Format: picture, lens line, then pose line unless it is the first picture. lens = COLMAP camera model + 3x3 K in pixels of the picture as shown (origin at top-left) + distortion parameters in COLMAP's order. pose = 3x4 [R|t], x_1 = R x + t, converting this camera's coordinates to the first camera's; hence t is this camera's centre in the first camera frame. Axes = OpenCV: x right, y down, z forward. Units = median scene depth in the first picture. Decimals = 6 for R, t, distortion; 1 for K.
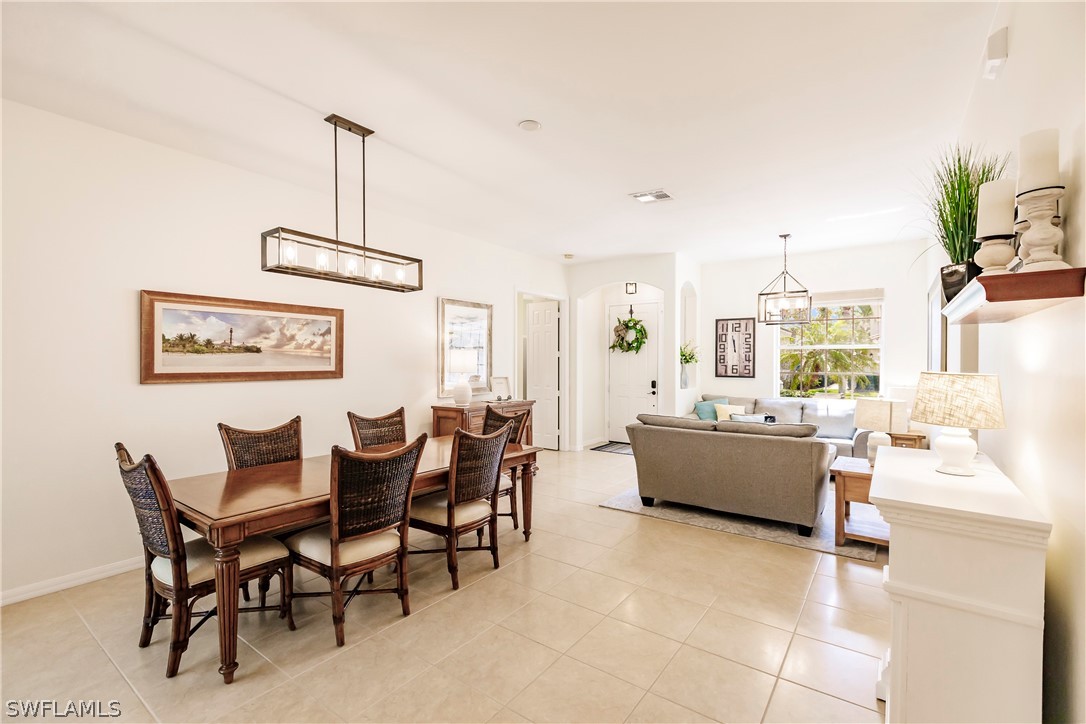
lens RADIAL K [[479.7, 0, 545.6], [0, 479.7, 366.7], [0, 0, 1]] dist [-0.000908, -0.000206]
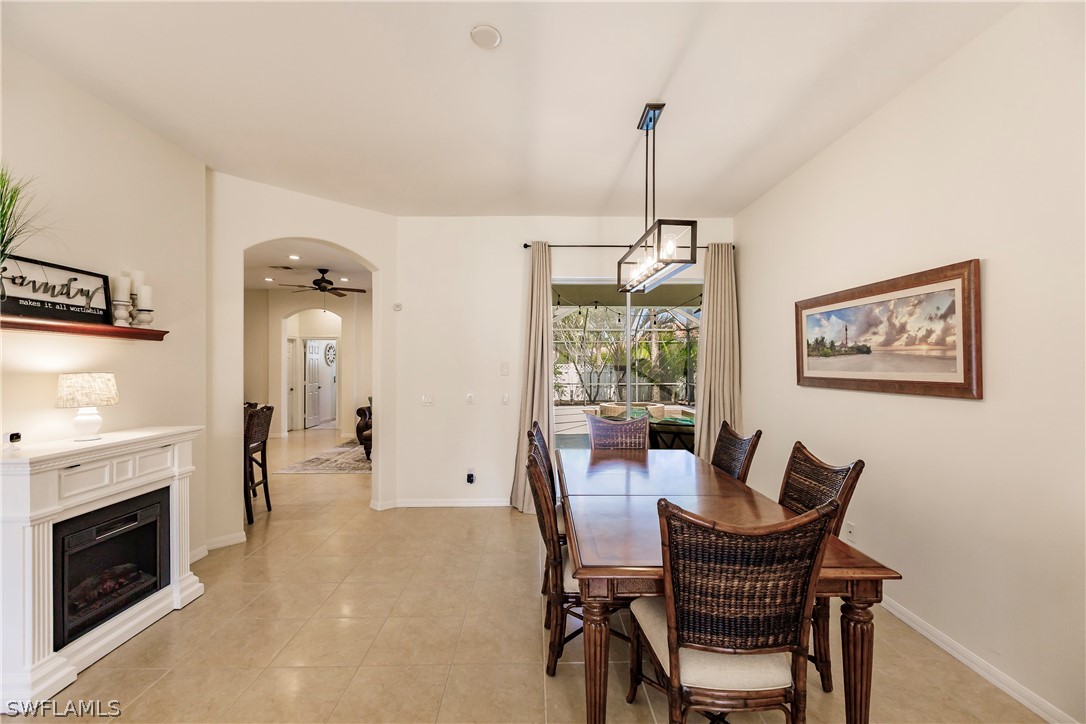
lens RADIAL K [[479.7, 0, 545.6], [0, 479.7, 366.7], [0, 0, 1]] dist [-0.000908, -0.000206]
pose [[-0.802683, -0.001397, -0.596405, 0.250850], [-0.009540, 0.999899, 0.010497, -0.011704], [0.596330, 0.014115, -0.802615, 1.281695]]
